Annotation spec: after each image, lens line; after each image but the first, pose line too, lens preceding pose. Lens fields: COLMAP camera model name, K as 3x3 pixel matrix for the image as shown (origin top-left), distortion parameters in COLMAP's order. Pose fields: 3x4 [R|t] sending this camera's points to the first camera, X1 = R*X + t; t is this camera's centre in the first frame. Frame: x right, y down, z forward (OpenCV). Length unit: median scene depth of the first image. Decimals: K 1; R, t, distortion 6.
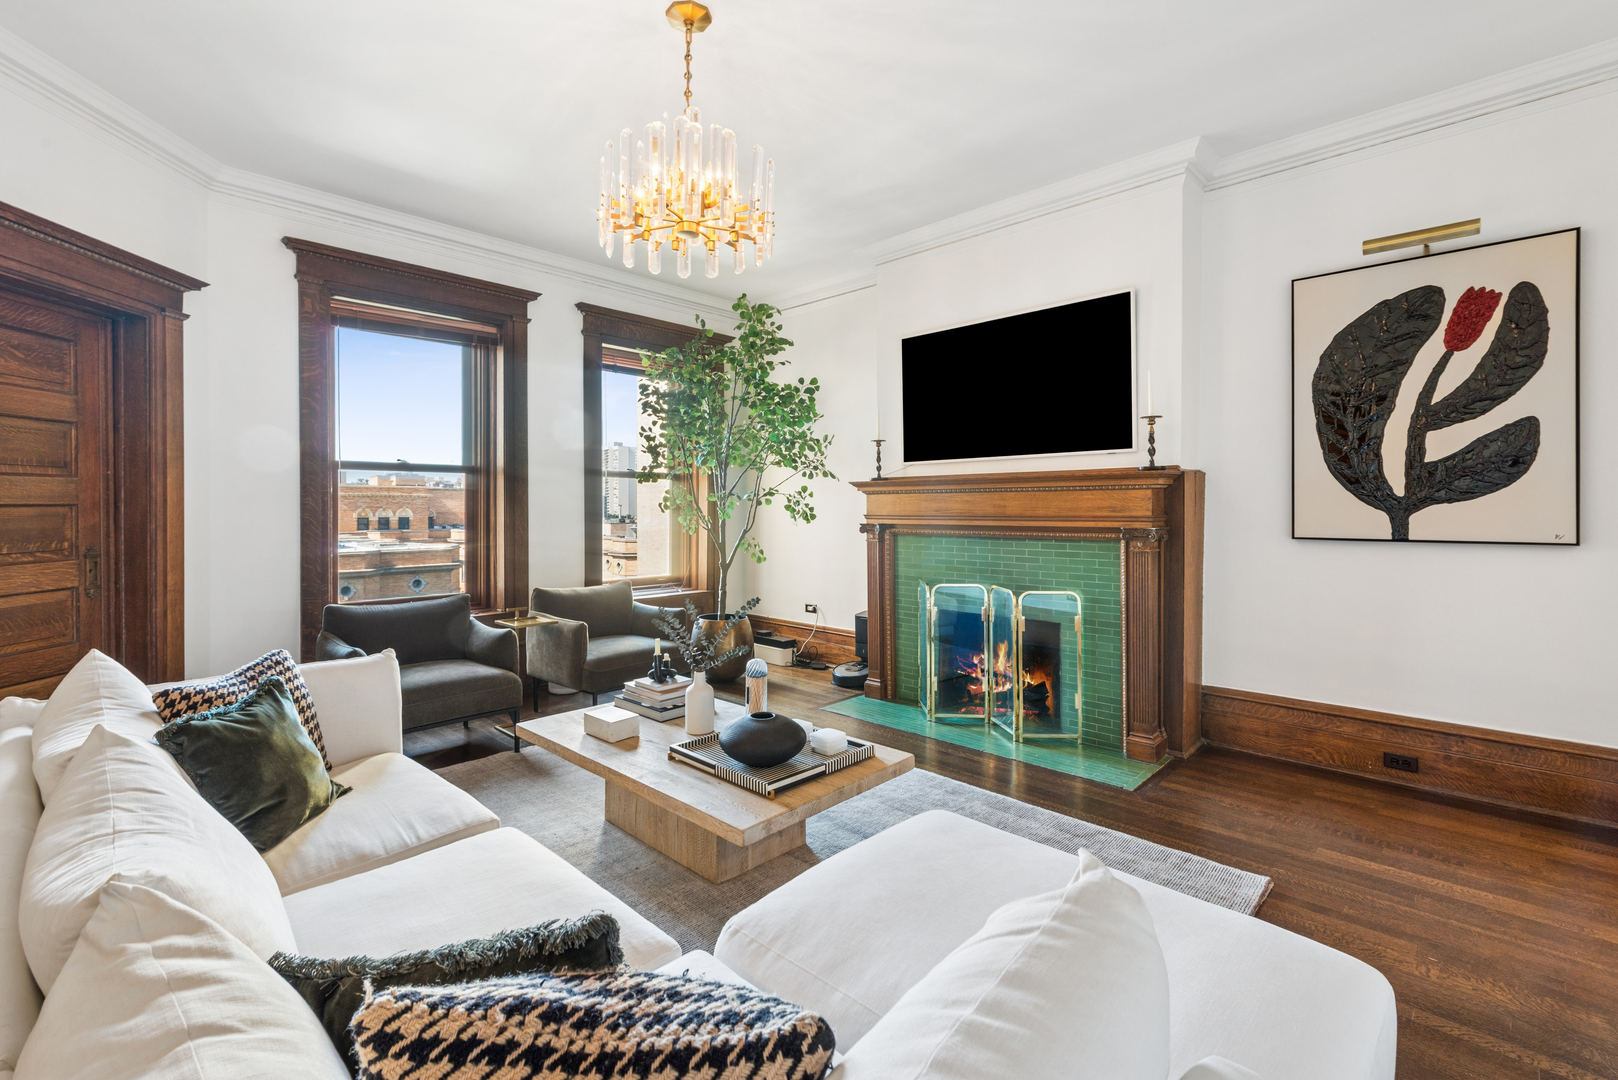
lens RADIAL K [[712.0, 0, 796.6], [0, 712.0, 518.6], [0, 0, 1]] dist [0.014694, -0.008531]
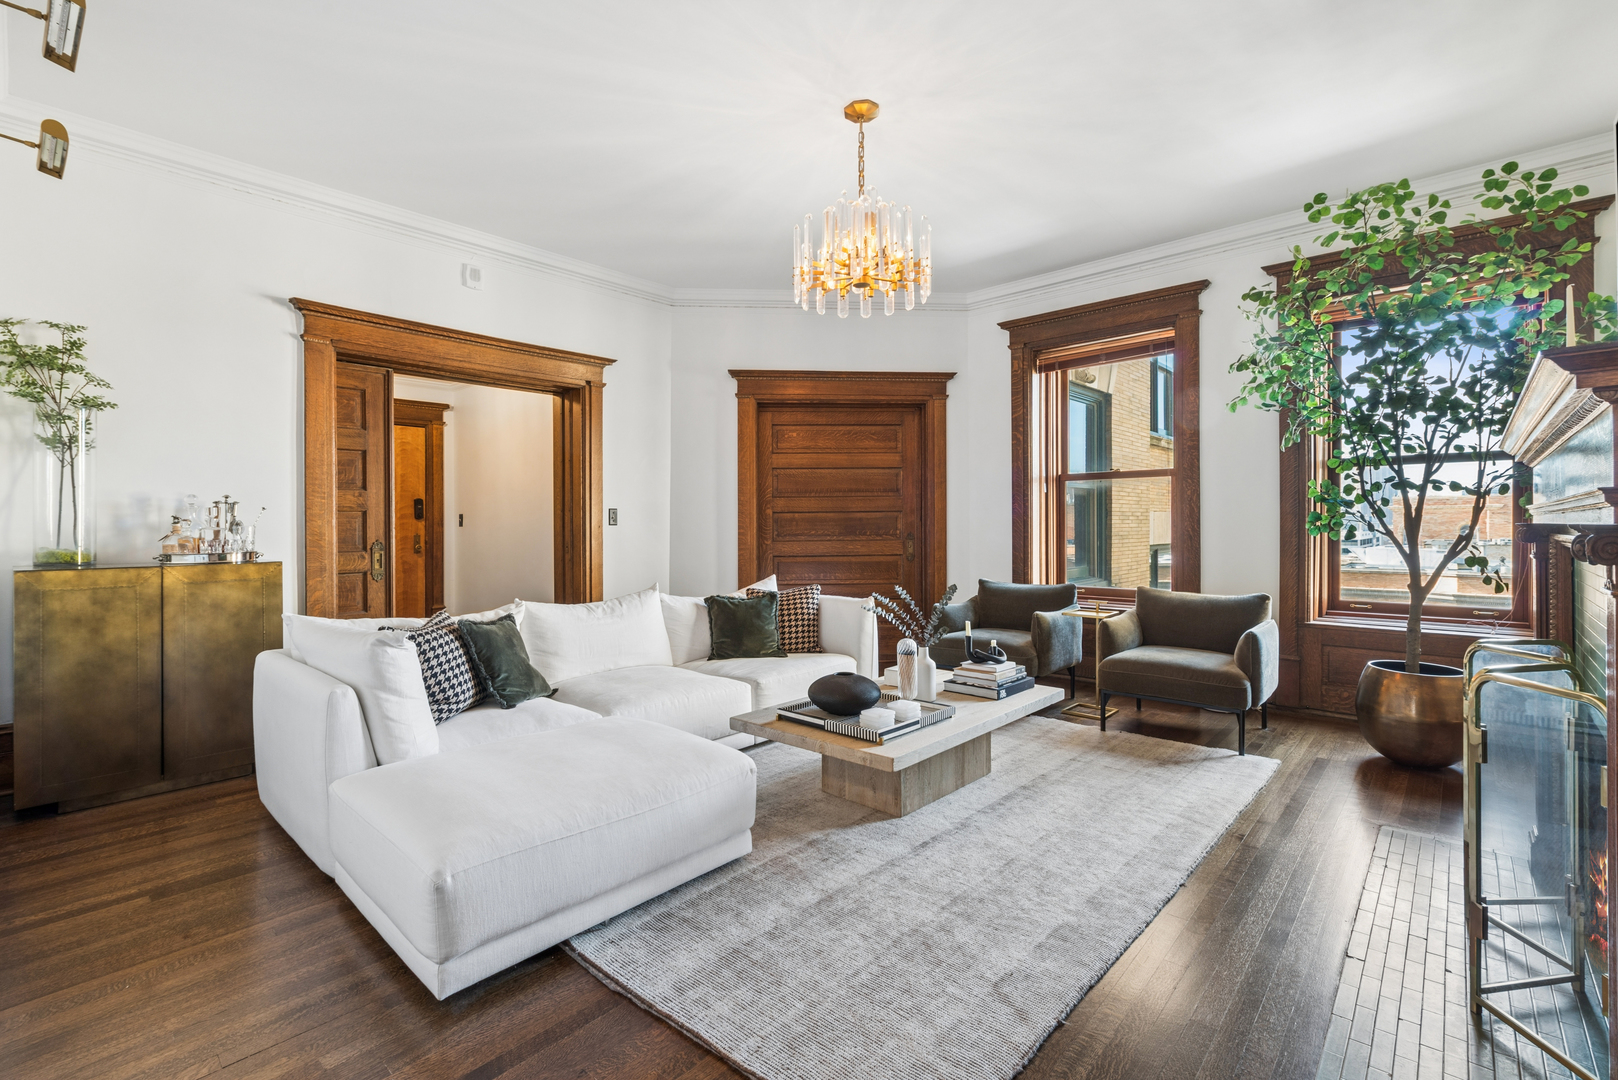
lens RADIAL K [[712.0, 0, 796.6], [0, 712.0, 518.6], [0, 0, 1]] dist [0.014694, -0.008531]
pose [[0.042734, -0.009689, -0.999039, 0.764261], [-0.011189, 0.999886, -0.010175, 0.020128], [0.999024, 0.011613, 0.042621, 0.577159]]
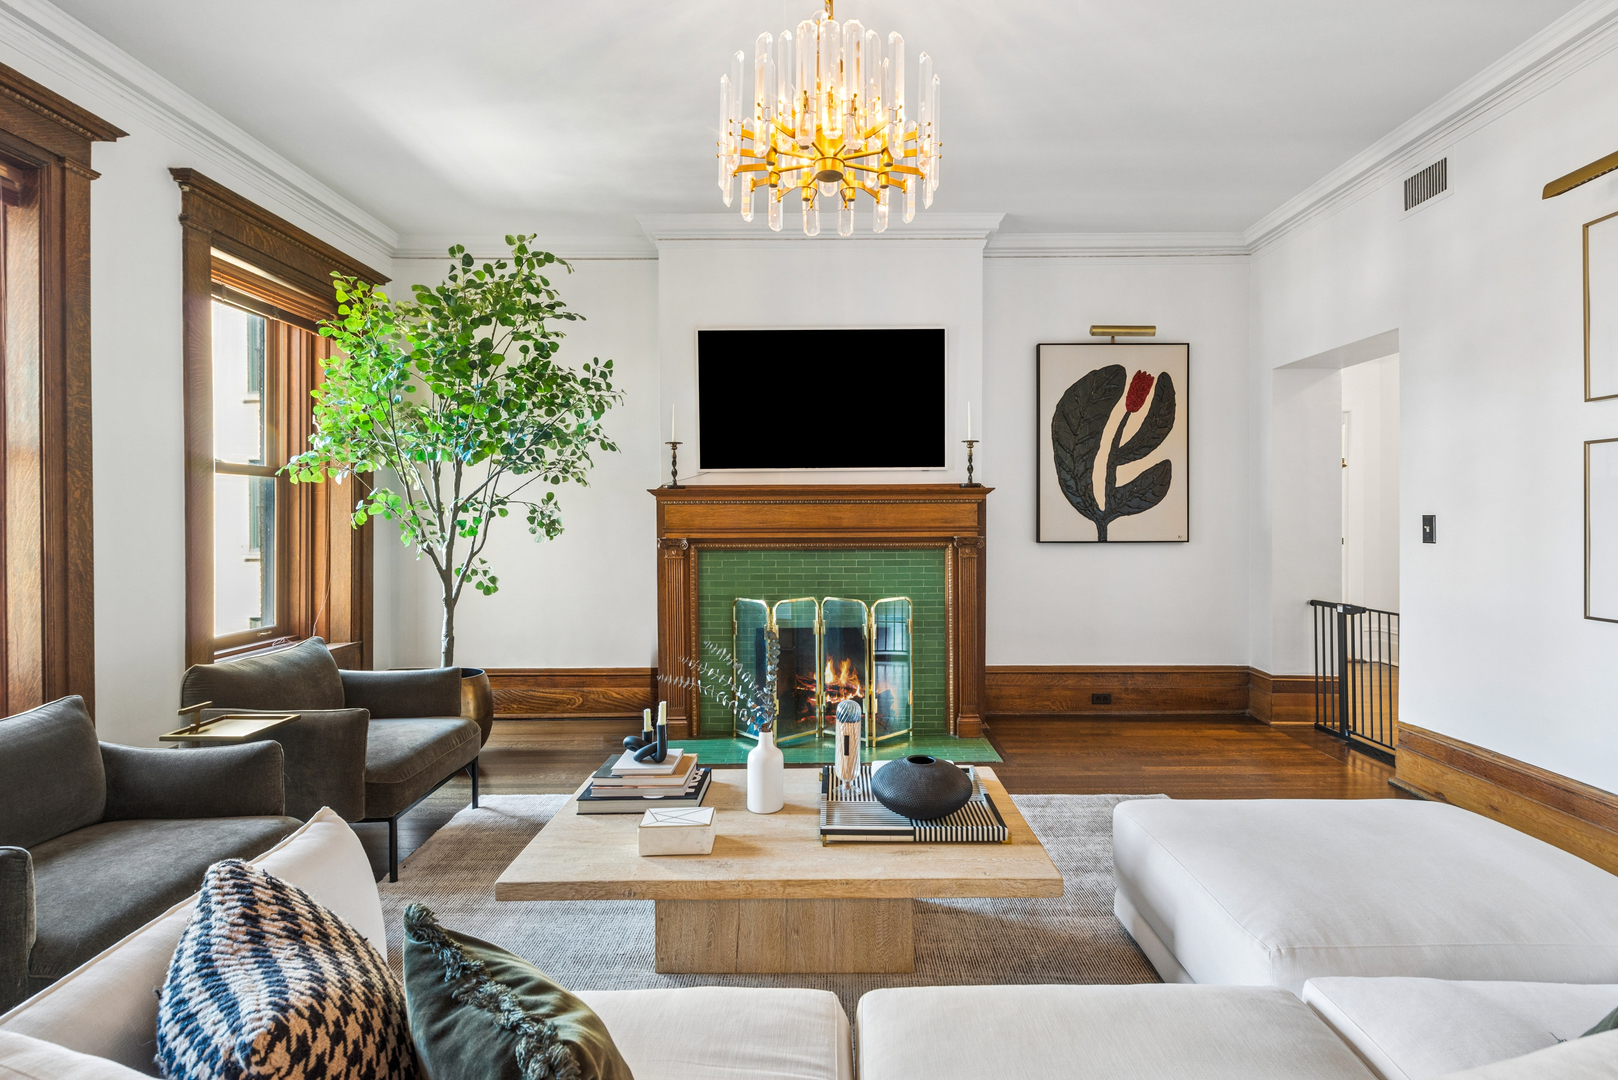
lens RADIAL K [[751.7, 0, 822.3], [0, 751.7, 527.1], [0, 0, 1]] dist [0.008157, -0.000283]
pose [[0.715029, -0.011563, 0.698999, -0.517463], [0.013429, 0.999906, 0.002804, -0.008669], [-0.698966, 0.007382, 0.715117, 0.283313]]
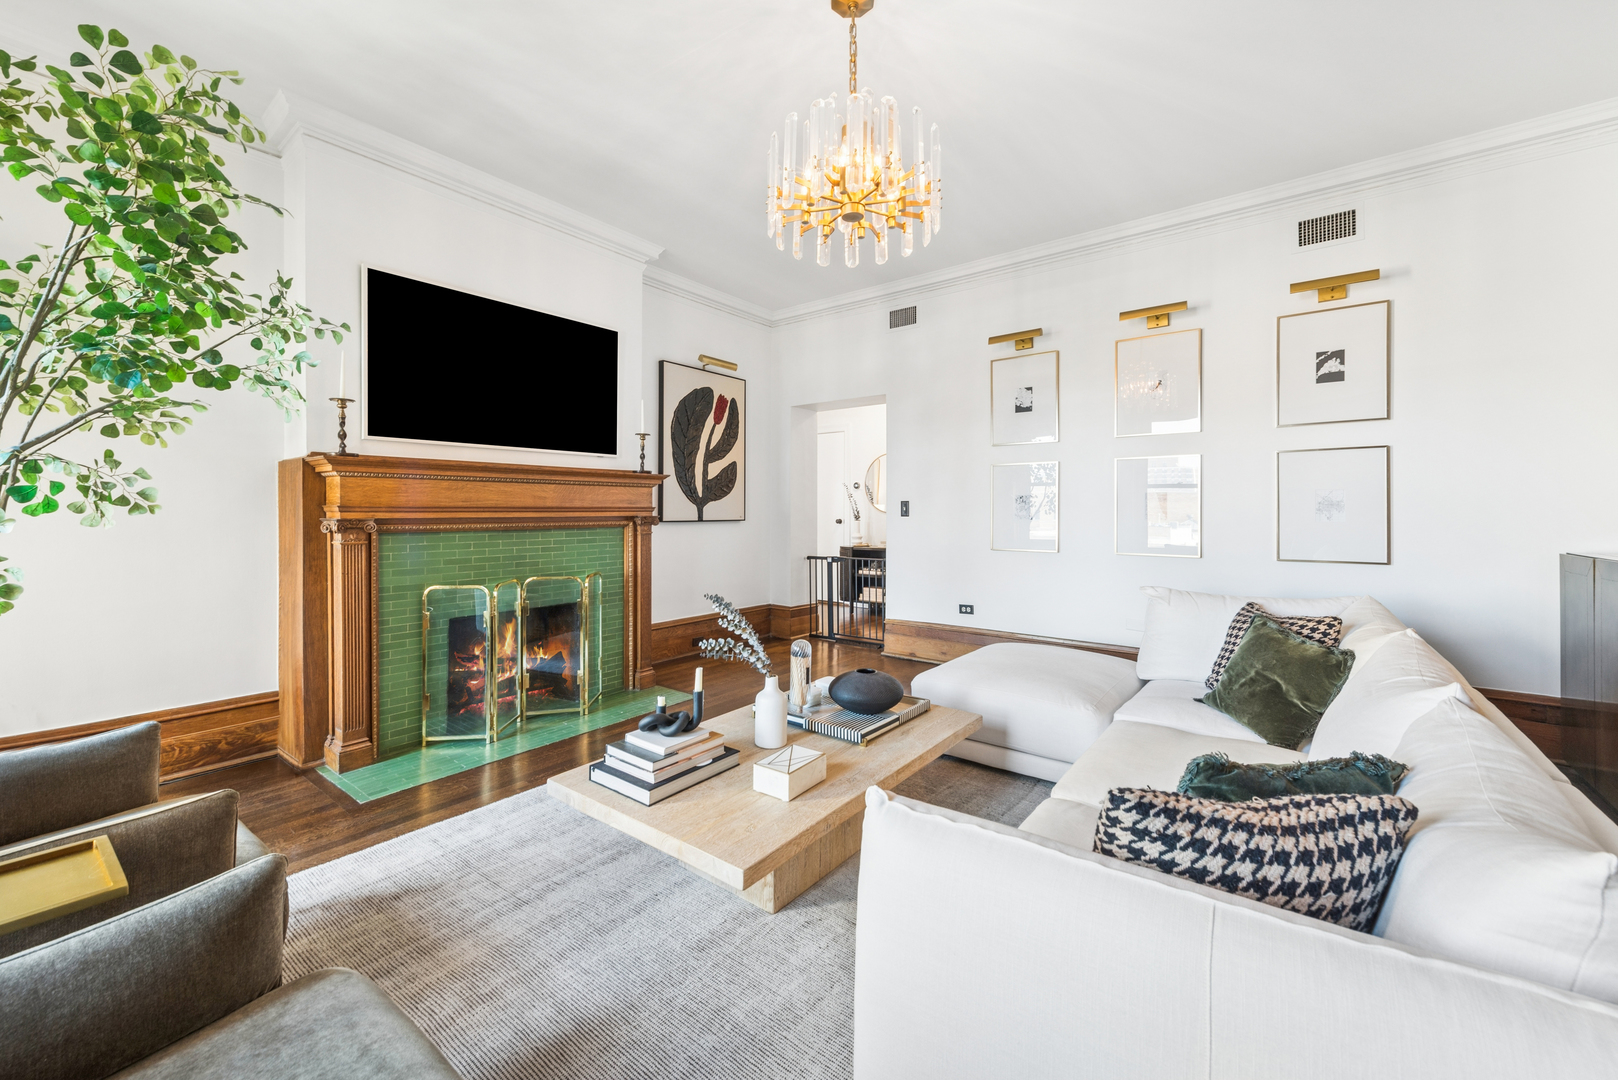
lens RADIAL K [[639.9, 0, 794.0], [0, 639.9, 519.3], [0, 0, 1]] dist [0.001556, 0.000018]
pose [[-0.108207, -0.011821, 0.994058, -0.721316], [0.014967, 0.999797, 0.013519, 0.007025], [-0.994016, 0.016340, -0.108008, 0.820774]]
